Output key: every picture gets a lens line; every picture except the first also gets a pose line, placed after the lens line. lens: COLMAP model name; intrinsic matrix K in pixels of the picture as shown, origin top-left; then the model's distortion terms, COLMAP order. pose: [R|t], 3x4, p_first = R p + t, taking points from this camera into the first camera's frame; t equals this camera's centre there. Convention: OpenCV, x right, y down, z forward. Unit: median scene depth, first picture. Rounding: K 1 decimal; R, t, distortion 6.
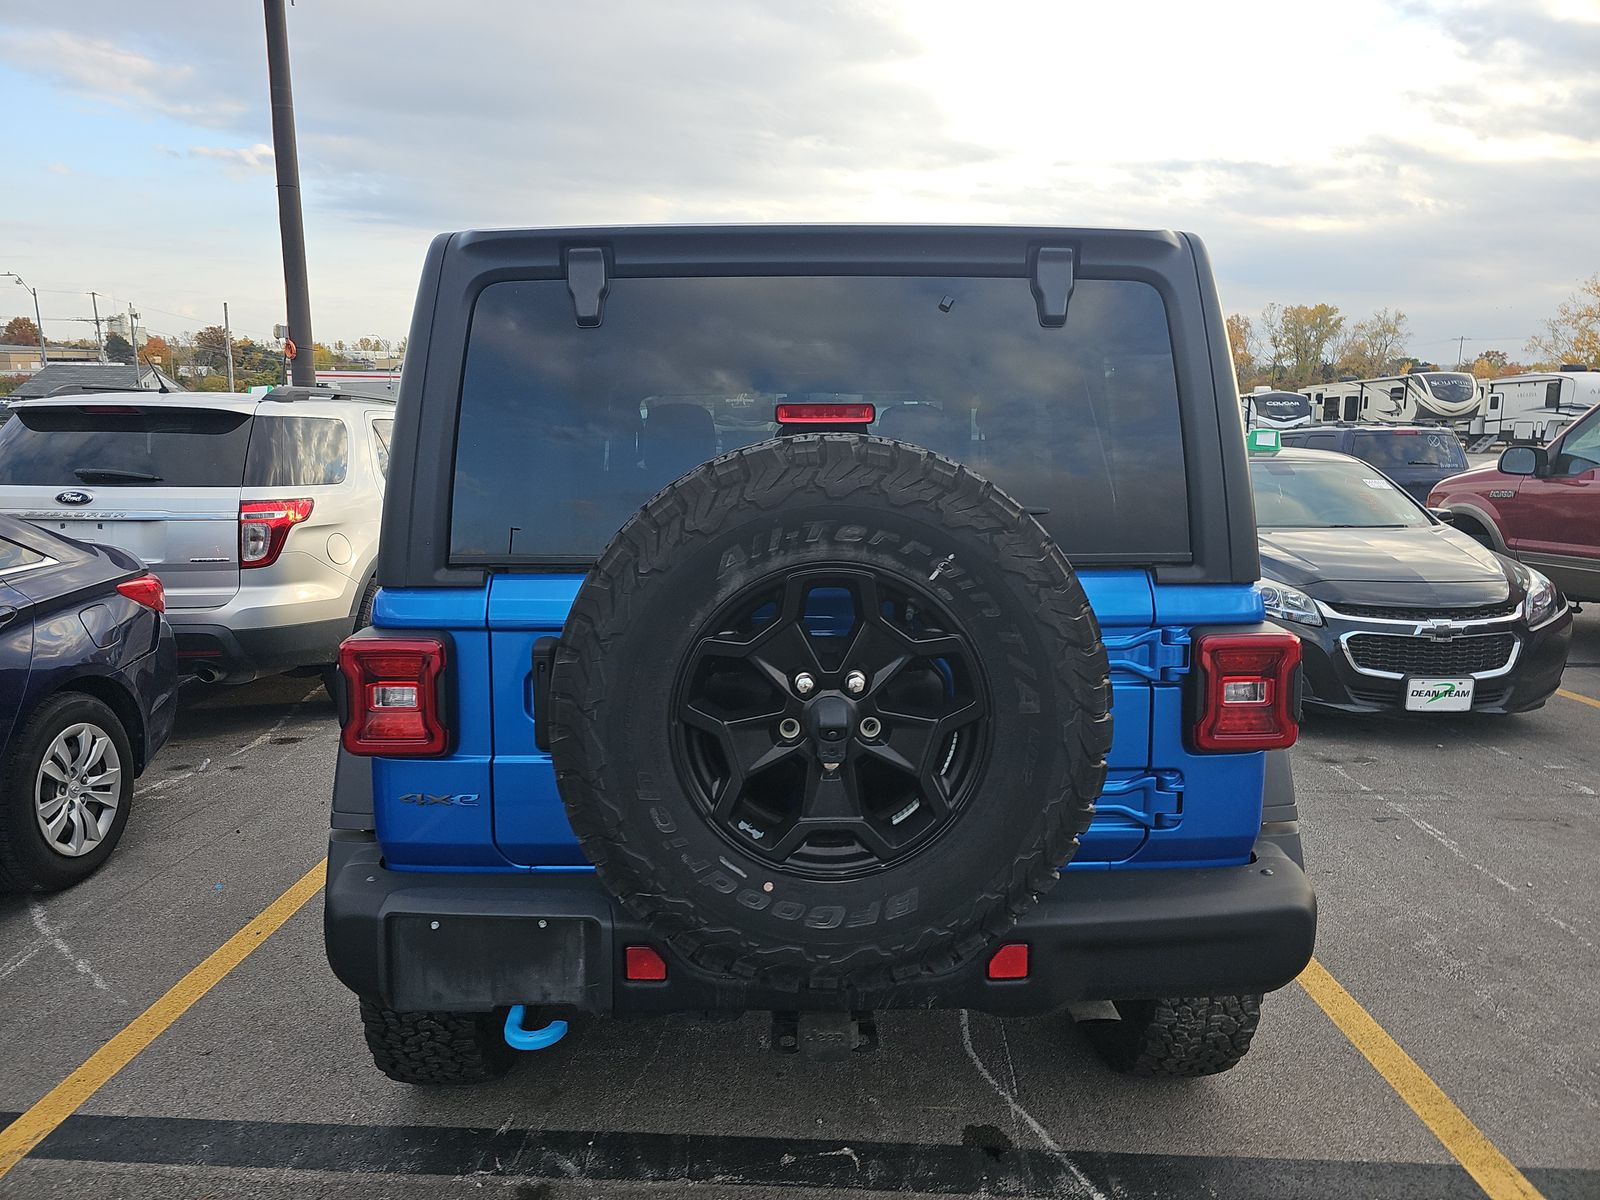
lens RADIAL K [[1081.0, 0, 812.7], [0, 1081.0, 593.6], [0, 0, 1]] dist [0.078370, -0.072455]
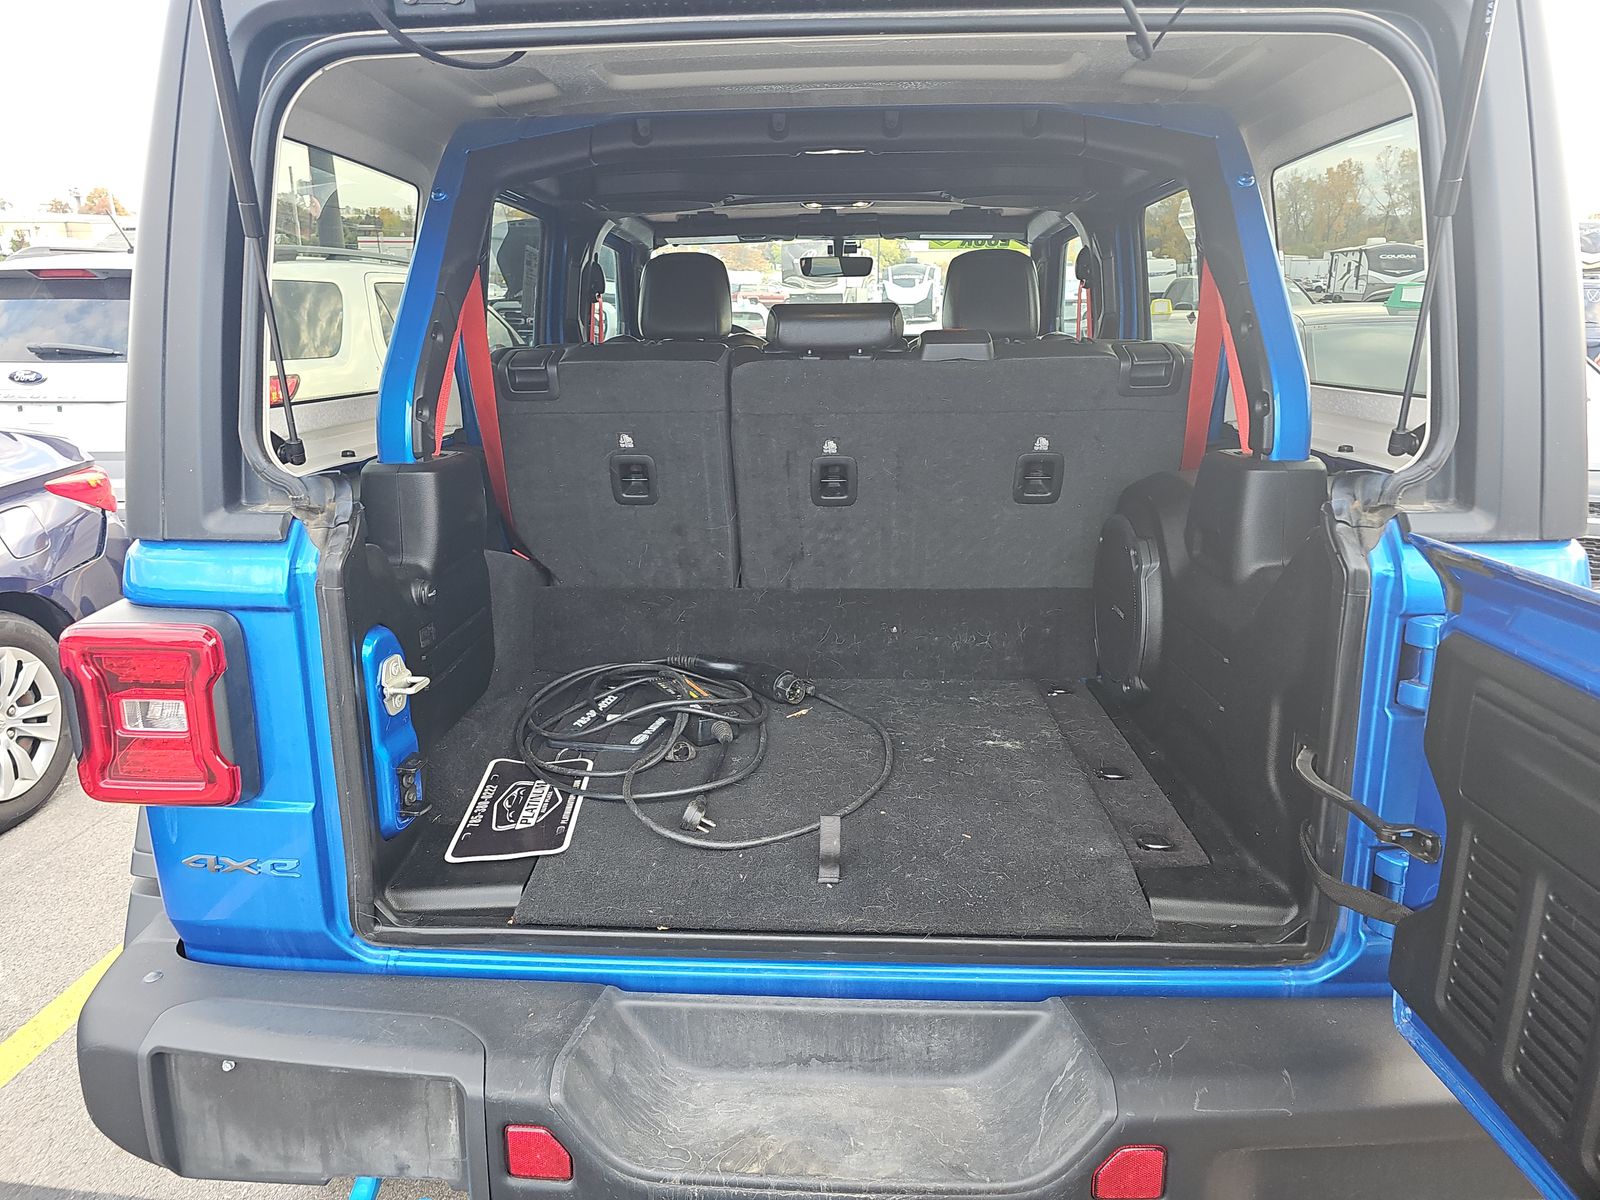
lens RADIAL K [[1109.9, 0, 799.2], [0, 1109.9, 605.9], [0, 0, 1]] dist [0.062220, -0.066521]
pose [[0.997390, 0.010167, -0.071477, 0.016980], [-0.001295, 0.992395, 0.123090, -0.022558], [0.072184, -0.122676, 0.989818, 0.180661]]
